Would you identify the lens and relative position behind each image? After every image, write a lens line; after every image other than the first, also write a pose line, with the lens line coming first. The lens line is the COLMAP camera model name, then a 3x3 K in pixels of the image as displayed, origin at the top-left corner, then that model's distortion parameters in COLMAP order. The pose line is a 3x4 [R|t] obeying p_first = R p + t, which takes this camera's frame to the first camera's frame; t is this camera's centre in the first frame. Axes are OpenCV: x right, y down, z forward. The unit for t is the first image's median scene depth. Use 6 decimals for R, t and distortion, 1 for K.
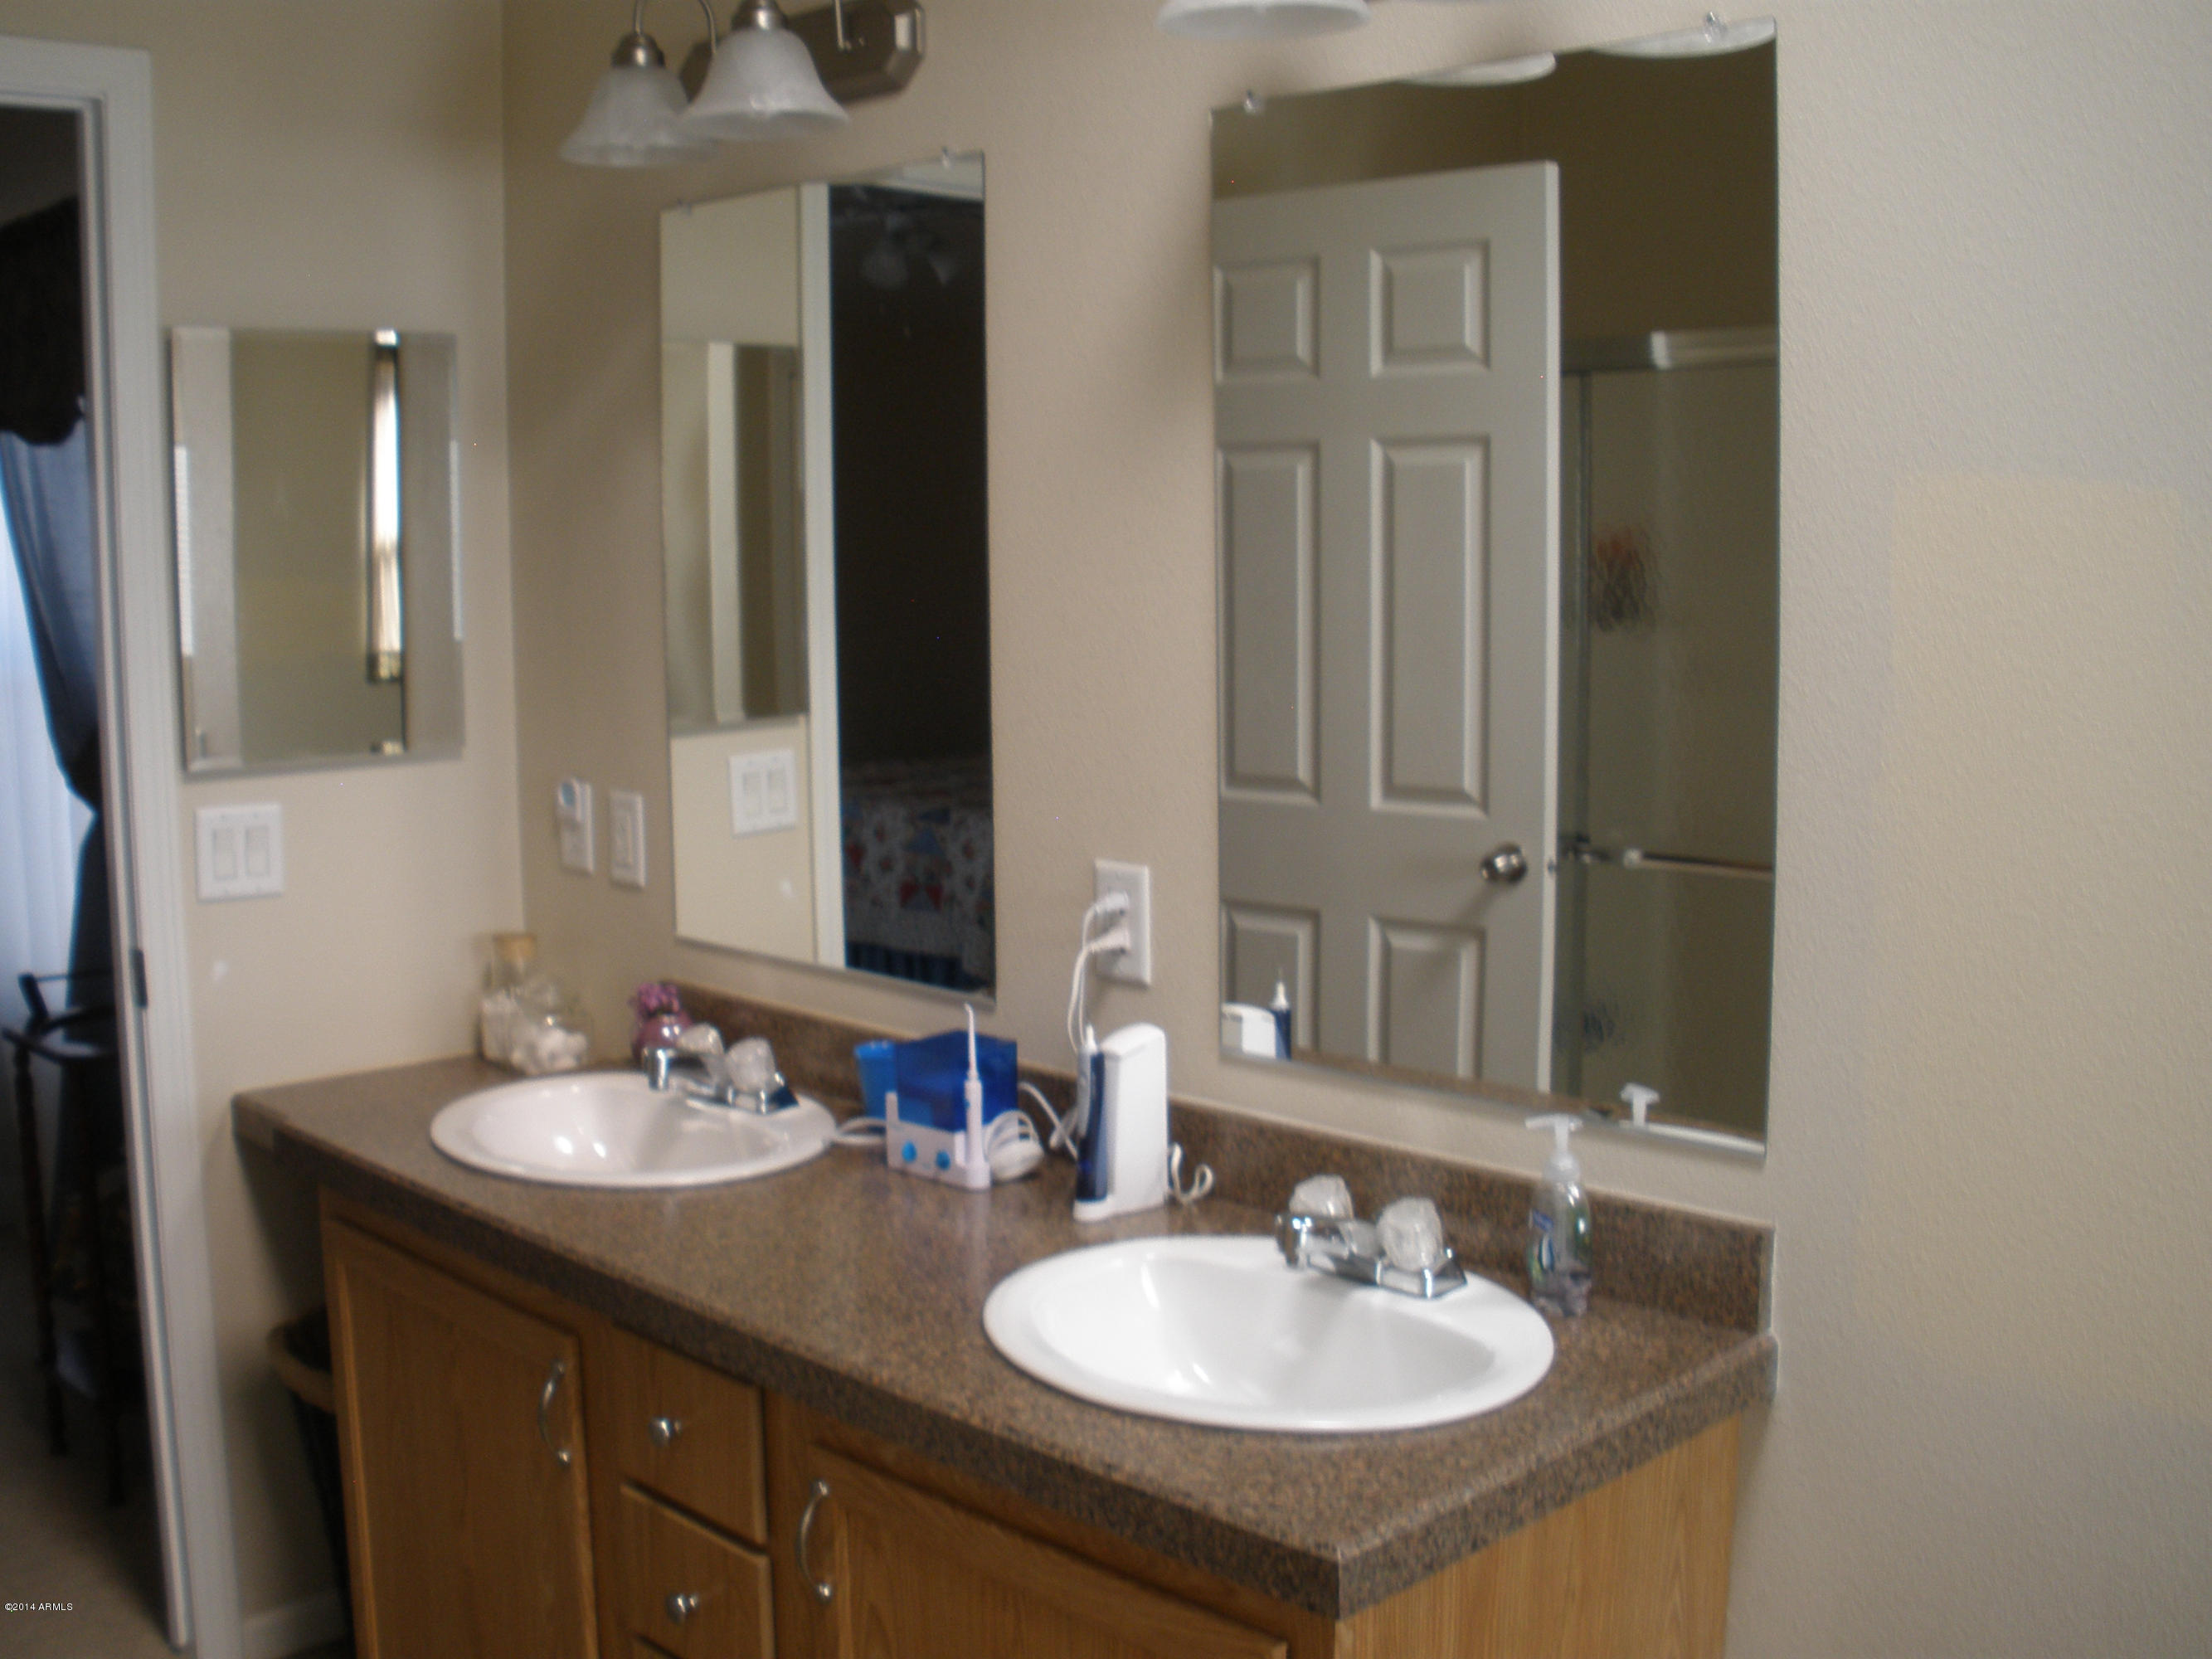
lens RADIAL K [[2391.2, 0, 1056.3], [0, 2391.2, 826.6], [0, 0, 1]] dist [-0.301376, 0.355594]
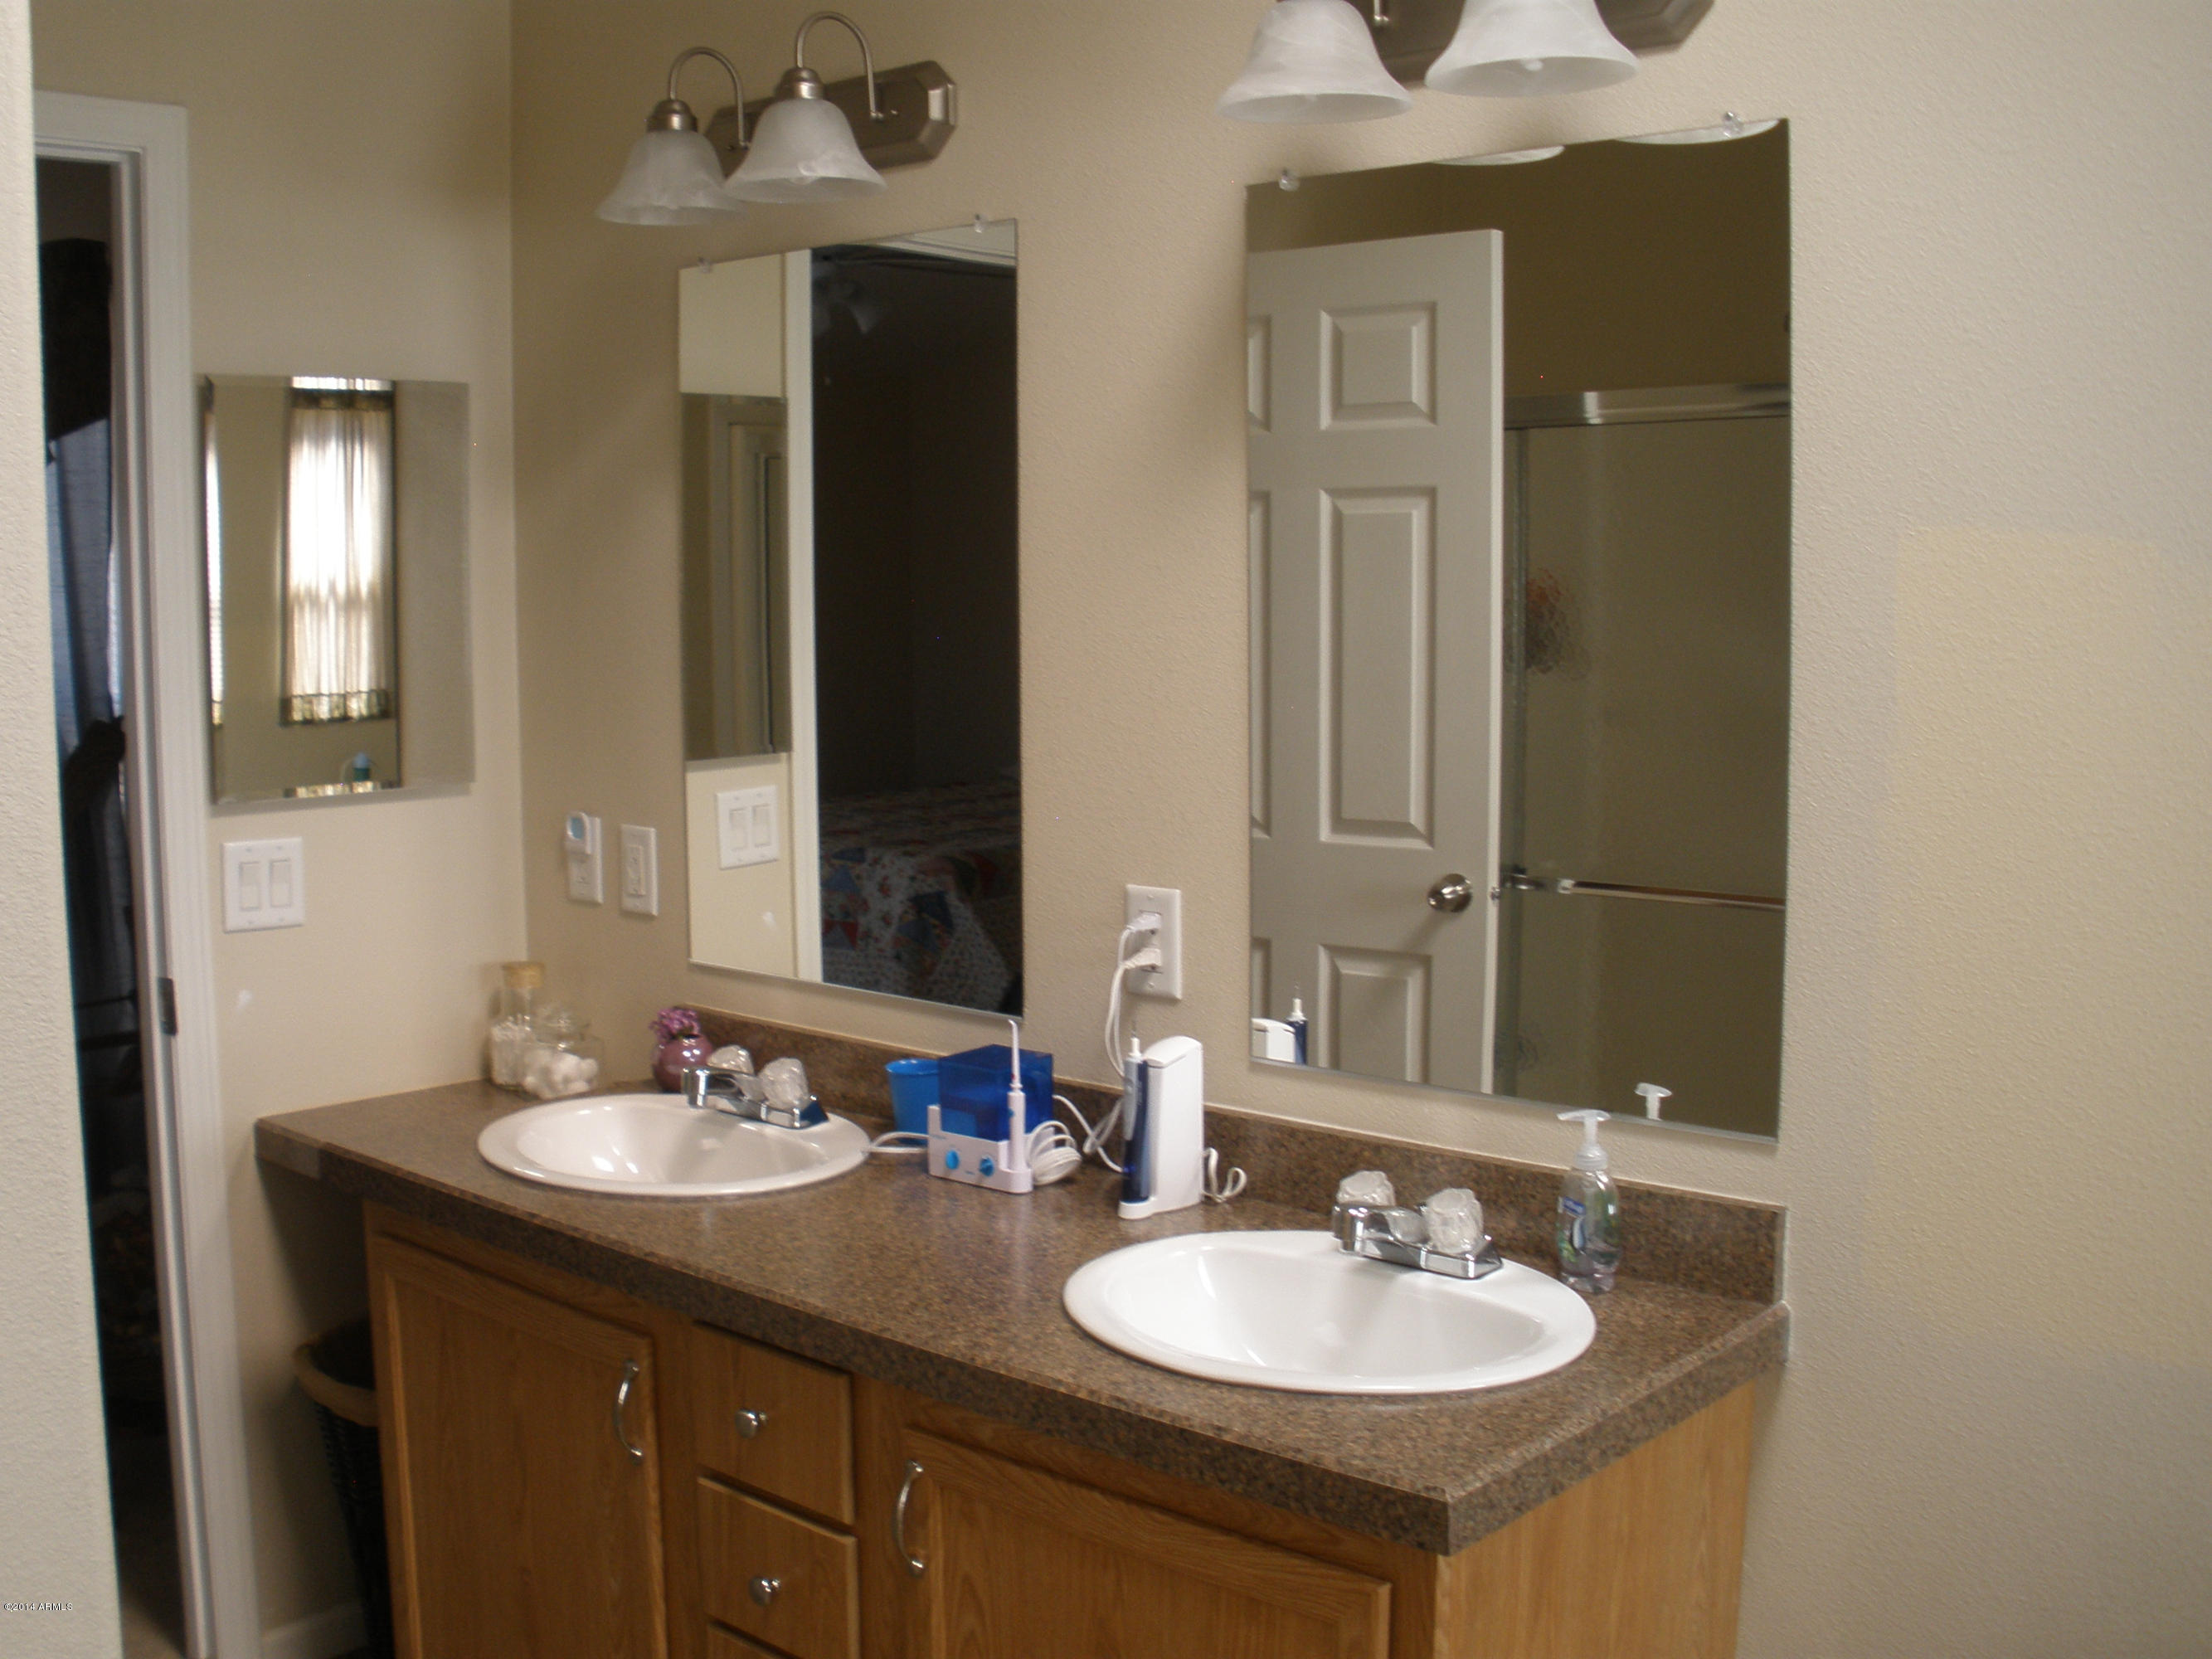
lens RADIAL K [[2391.2, 0, 1056.3], [0, 2391.2, 826.6], [0, 0, 1]] dist [-0.301376, 0.355594]
pose [[0.997622, -0.003379, 0.068839, -0.094776], [0.004727, 0.999800, -0.019426, 0.009644], [-0.068760, 0.019706, 0.997439, -0.068426]]
